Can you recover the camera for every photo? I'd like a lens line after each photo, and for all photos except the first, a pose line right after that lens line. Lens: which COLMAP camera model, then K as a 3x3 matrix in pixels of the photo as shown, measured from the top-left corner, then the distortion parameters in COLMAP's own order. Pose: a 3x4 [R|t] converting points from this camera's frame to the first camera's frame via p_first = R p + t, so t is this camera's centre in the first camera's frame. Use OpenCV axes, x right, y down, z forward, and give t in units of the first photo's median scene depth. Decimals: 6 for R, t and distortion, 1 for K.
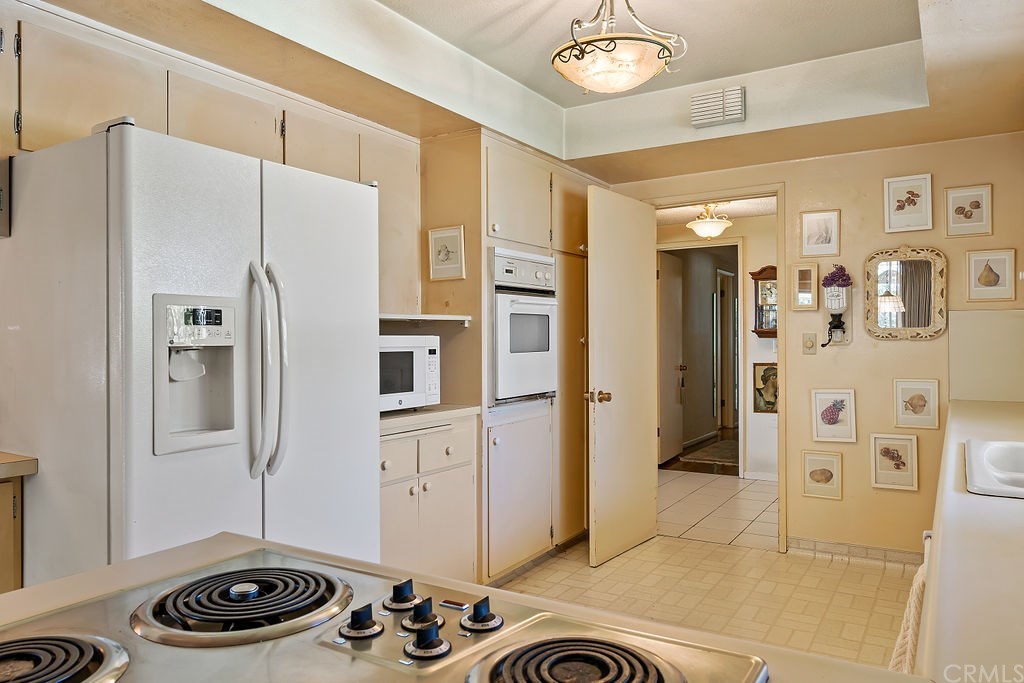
lens RADIAL K [[710.9, 0, 510.9], [0, 710.9, 336.3], [0, 0, 1]] dist [-0.004175, -0.002373]
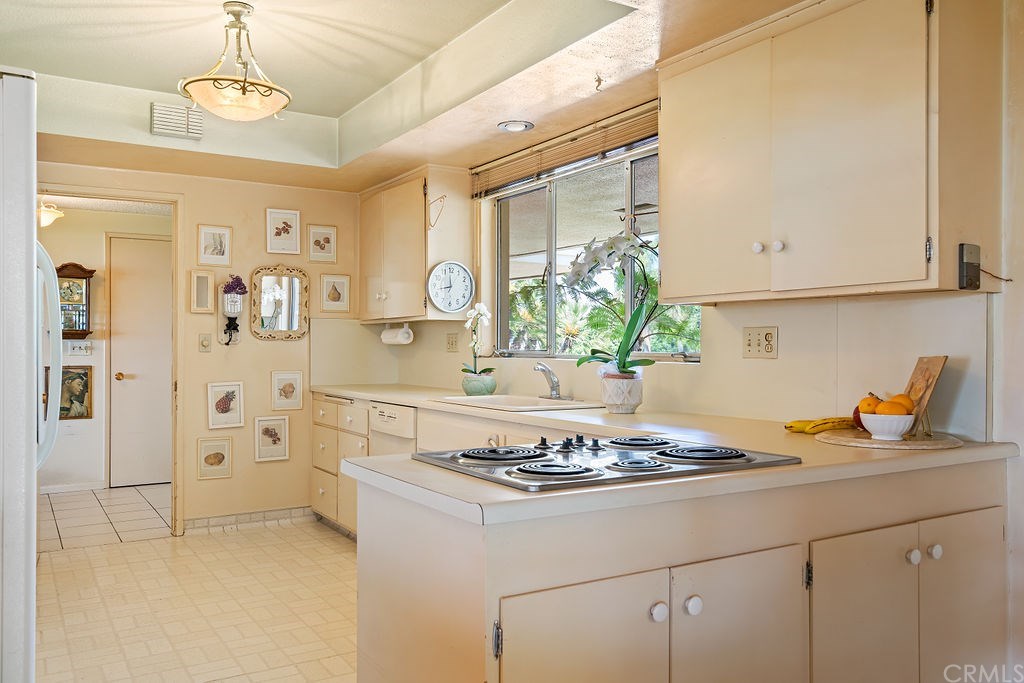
lens RADIAL K [[809.3, 0, 515.7], [0, 809.3, 344.5], [0, 0, 1]] dist [0.000546, 0.004771]
pose [[0.433445, 0.005759, 0.901162, -0.548215], [-0.006041, 0.999976, -0.003485, 0.015345], [-0.901160, -0.003933, 0.433469, 0.007132]]
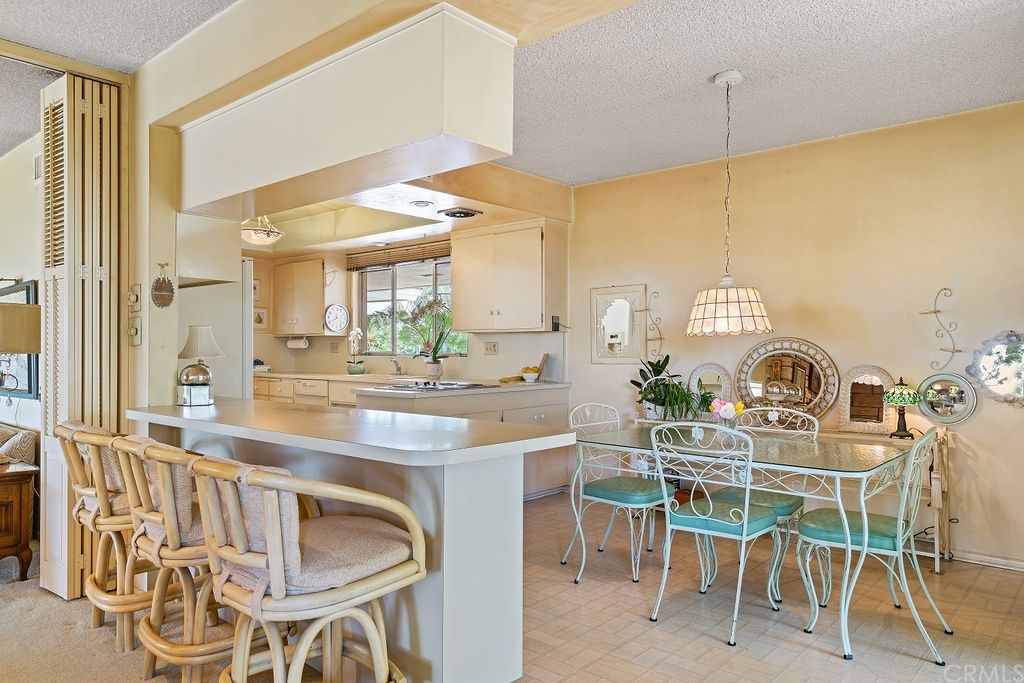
lens RADIAL K [[710.9, 0, 505.7], [0, 710.9, 345.0], [0, 0, 1]] dist [-0.004175, -0.002373]
pose [[0.161093, 0.011712, 0.986870, -1.433655], [-0.007794, 0.999914, -0.010595, 0.018747], [-0.986908, -0.005985, 0.161170, -0.179256]]
